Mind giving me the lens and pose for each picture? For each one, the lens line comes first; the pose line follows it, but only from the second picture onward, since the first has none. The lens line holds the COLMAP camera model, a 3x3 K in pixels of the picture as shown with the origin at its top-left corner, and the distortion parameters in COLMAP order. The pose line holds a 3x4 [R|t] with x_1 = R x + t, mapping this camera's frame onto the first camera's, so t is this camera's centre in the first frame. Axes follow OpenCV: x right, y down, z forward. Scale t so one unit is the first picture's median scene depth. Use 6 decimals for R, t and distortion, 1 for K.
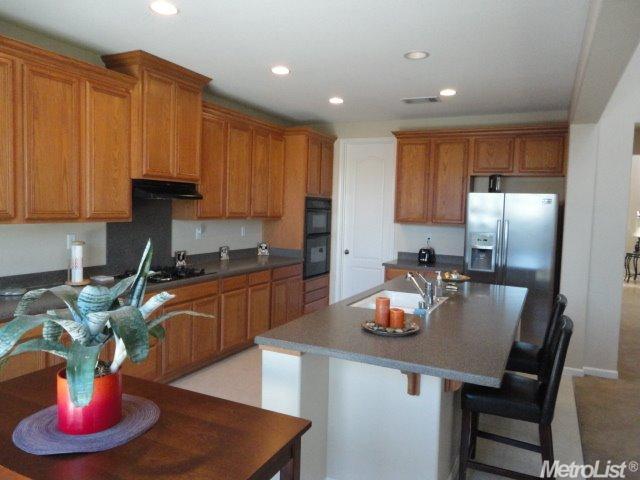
lens RADIAL K [[475.2, 0, 316.5], [0, 475.2, 236.6], [0, 0, 1]] dist [0.064367, 0.002585]
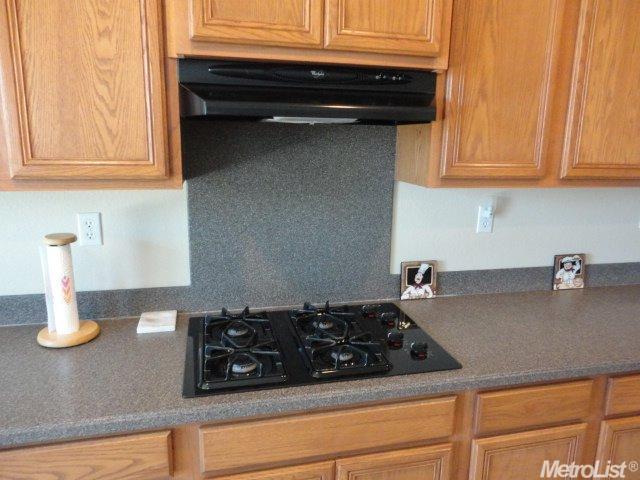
lens RADIAL K [[466.9, 0, 320.0], [0, 466.9, 240.0], [0, 0, 1]] dist [0.002367, 0.001778]
pose [[0.642363, 0.154616, -0.750642, -0.054671], [-0.047721, 0.985607, 0.162177, -0.045451], [0.764913, -0.068355, 0.640496, 0.706916]]
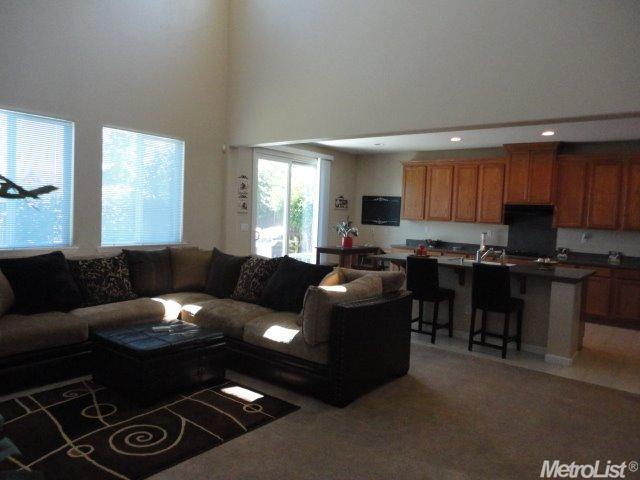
lens RADIAL K [[475.2, 0, 316.5], [0, 475.2, 236.6], [0, 0, 1]] dist [0.064367, 0.002585]
pose [[-0.212562, 0.018228, -0.976978, 1.498161], [-0.113351, 0.992616, 0.043182, 0.016759], [0.970551, 0.119920, -0.208926, 0.537979]]
